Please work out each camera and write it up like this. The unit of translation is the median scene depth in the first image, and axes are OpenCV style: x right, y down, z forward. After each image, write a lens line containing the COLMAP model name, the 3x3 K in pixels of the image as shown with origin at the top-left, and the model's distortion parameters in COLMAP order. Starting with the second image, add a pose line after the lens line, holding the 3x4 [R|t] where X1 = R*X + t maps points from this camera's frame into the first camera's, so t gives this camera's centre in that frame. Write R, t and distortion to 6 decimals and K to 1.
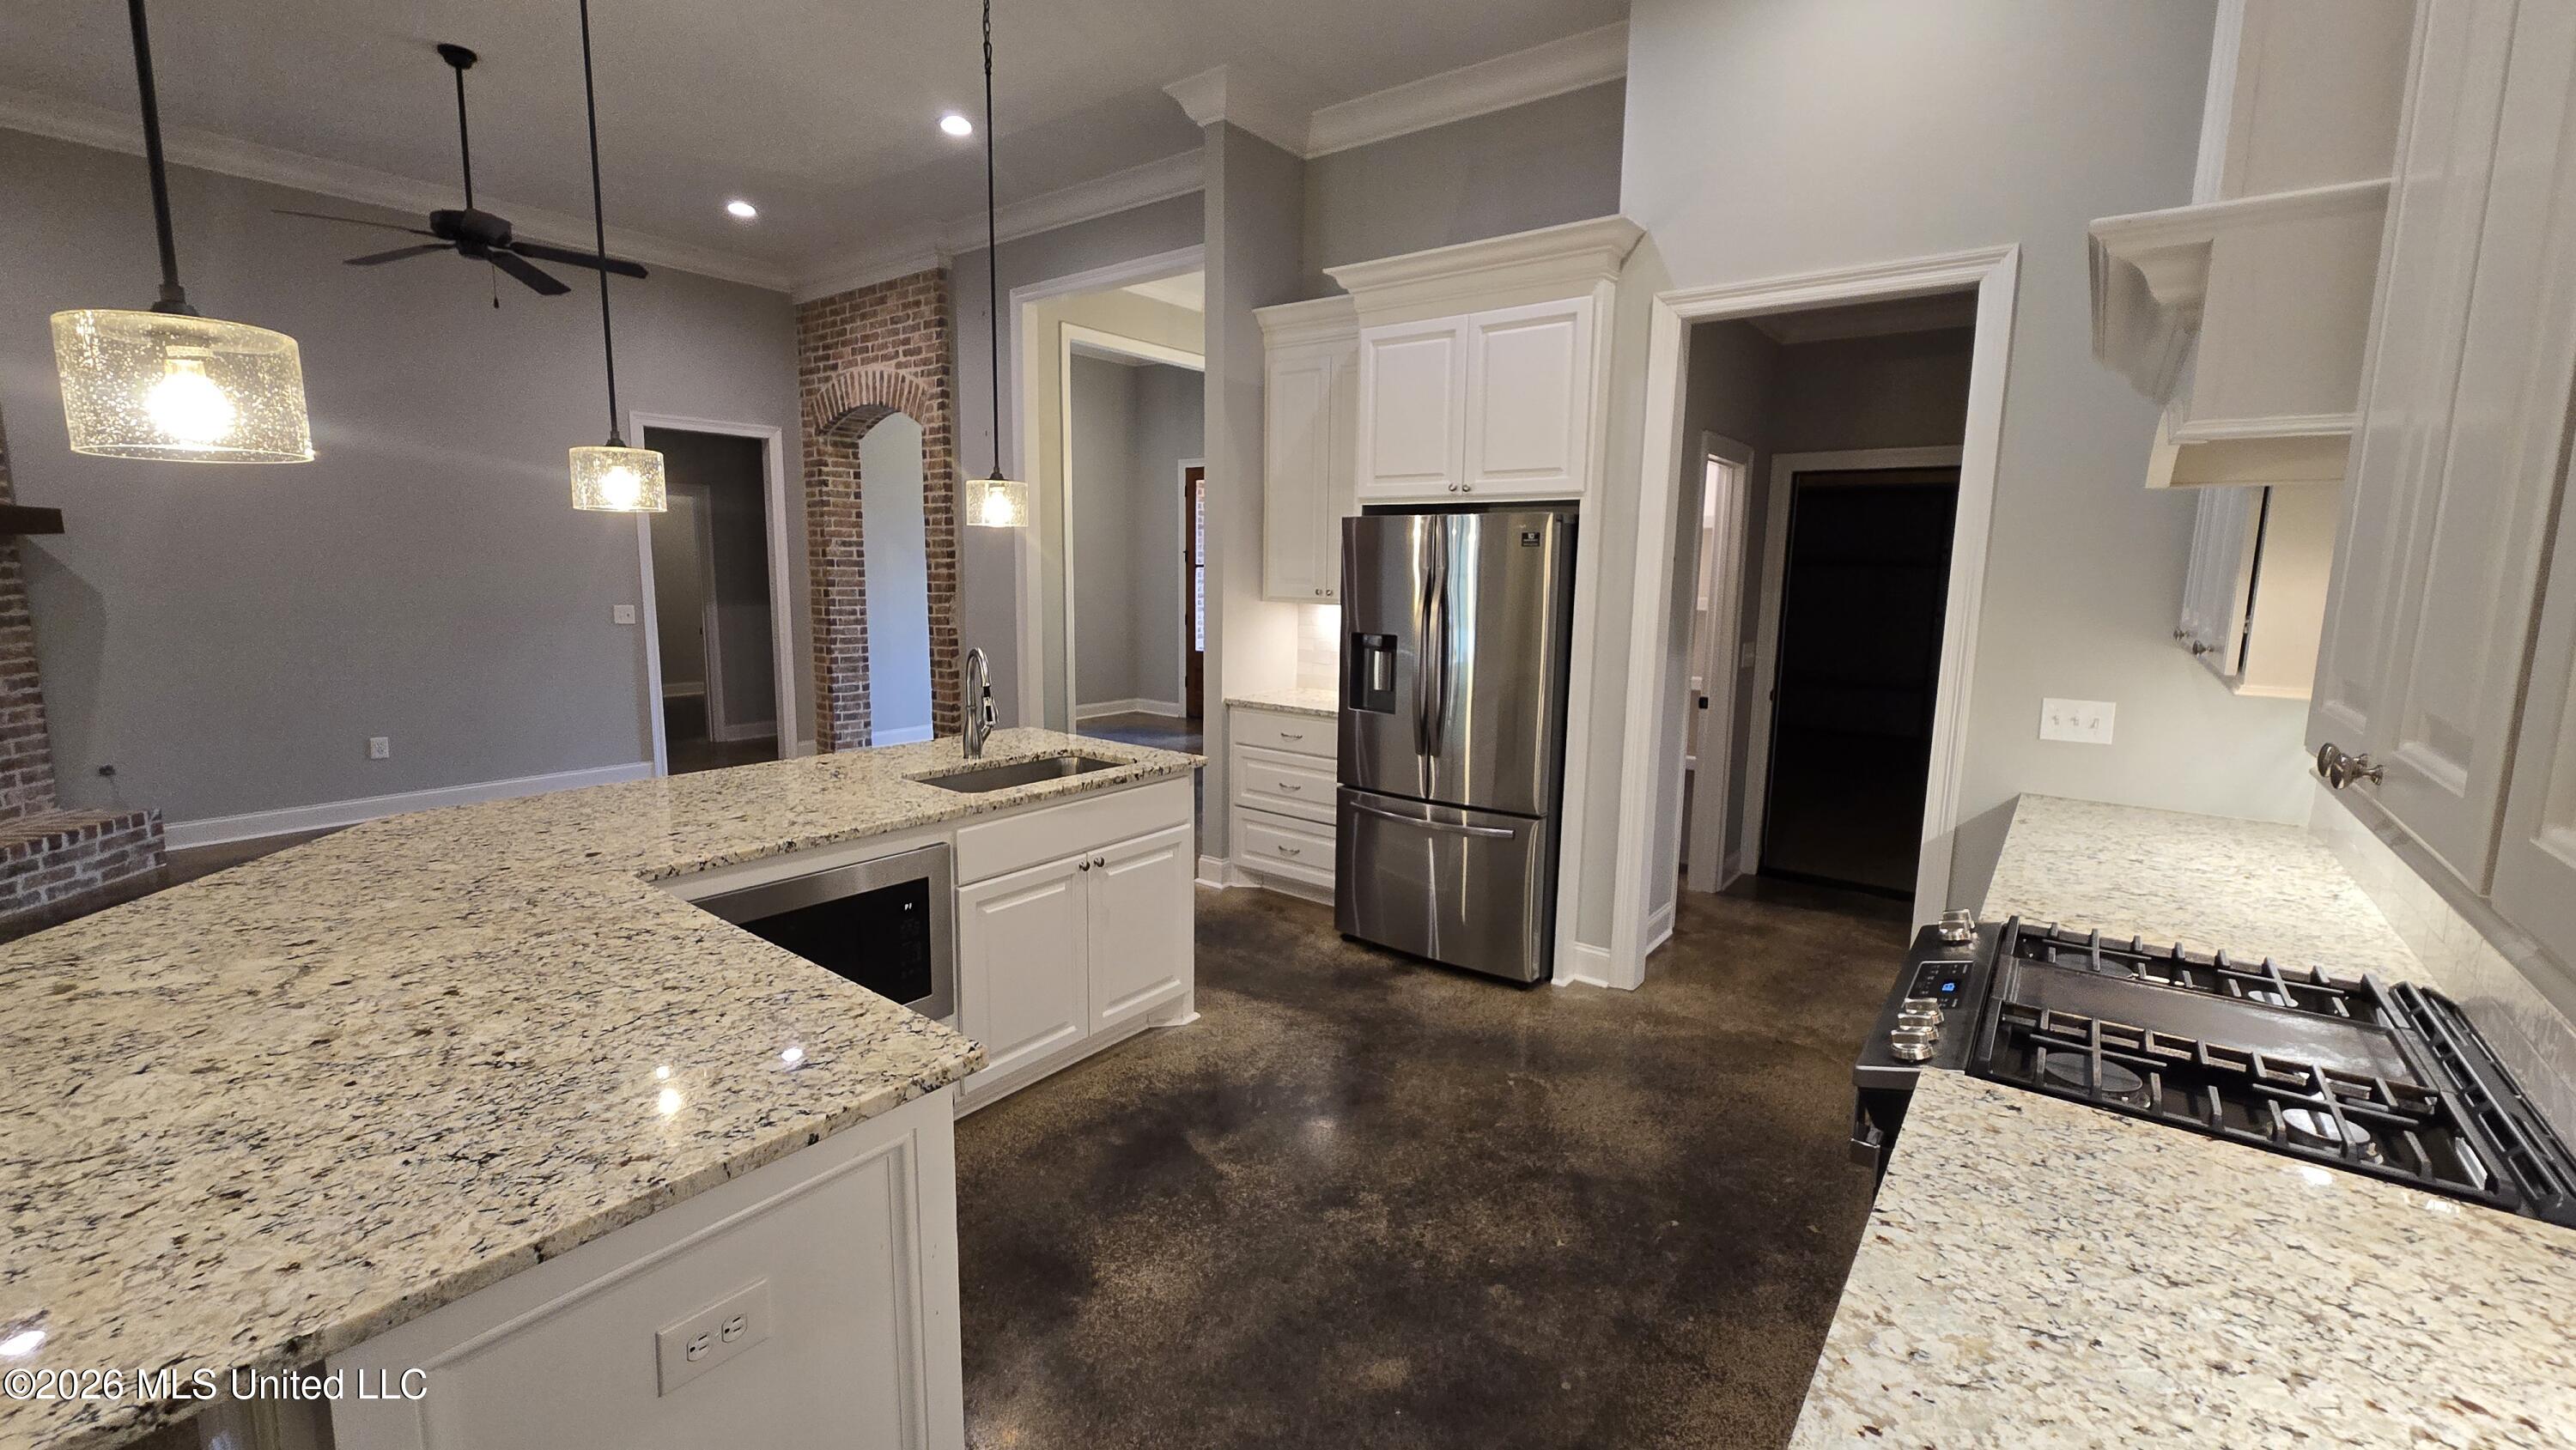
lens RADIAL K [[1062.7, 0, 1260.8], [0, 1062.7, 718.2], [0, 0, 1]] dist [0.002609, -0.000550]
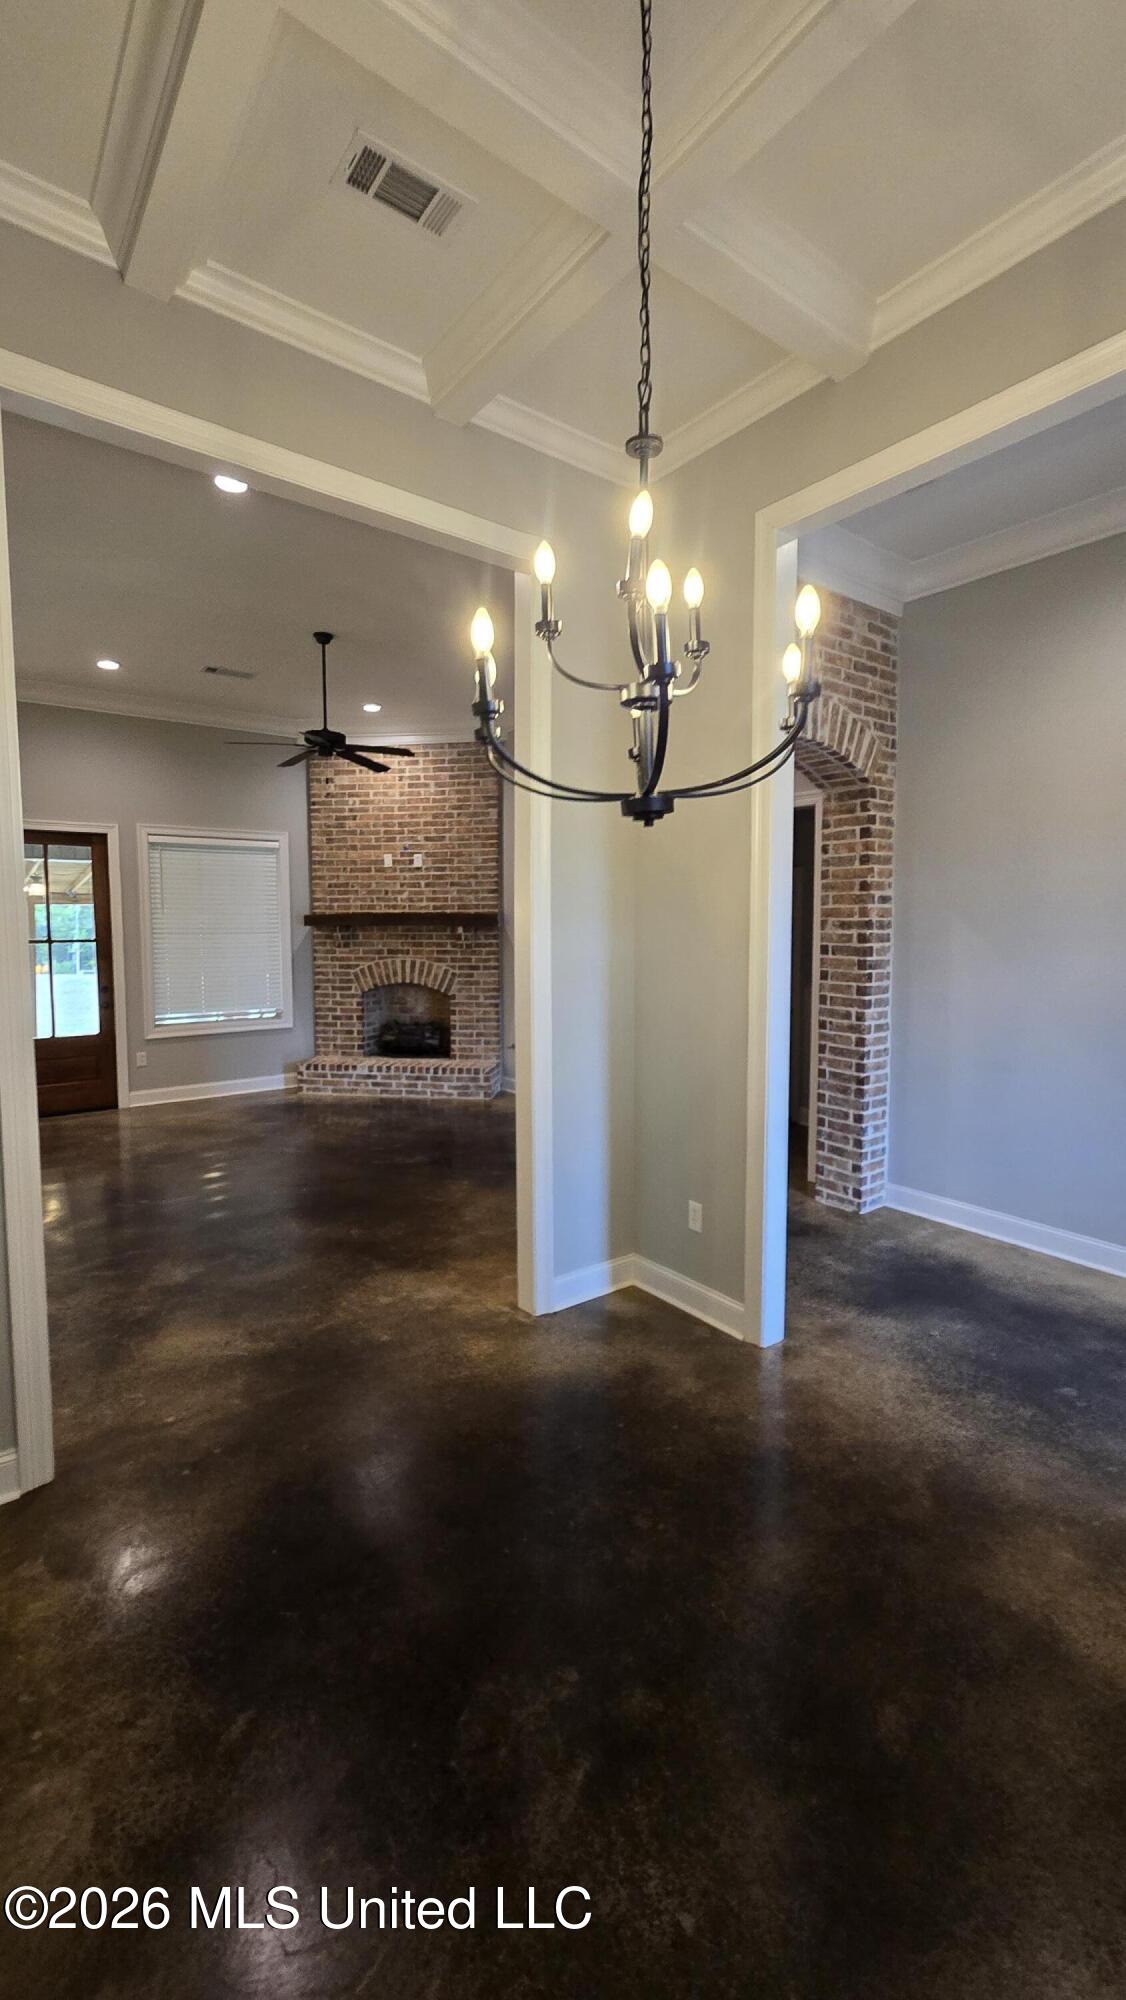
lens RADIAL K [[825.1, 0, 590.2], [0, 825.1, 978.1], [0, 0, 1]] dist [0.002609, -0.000550]
pose [[-0.230445, 0.054157, -0.971577, 0.256316], [-0.148409, 0.984813, 0.090096, -0.173817], [0.961702, 0.164953, -0.218907, 1.091875]]
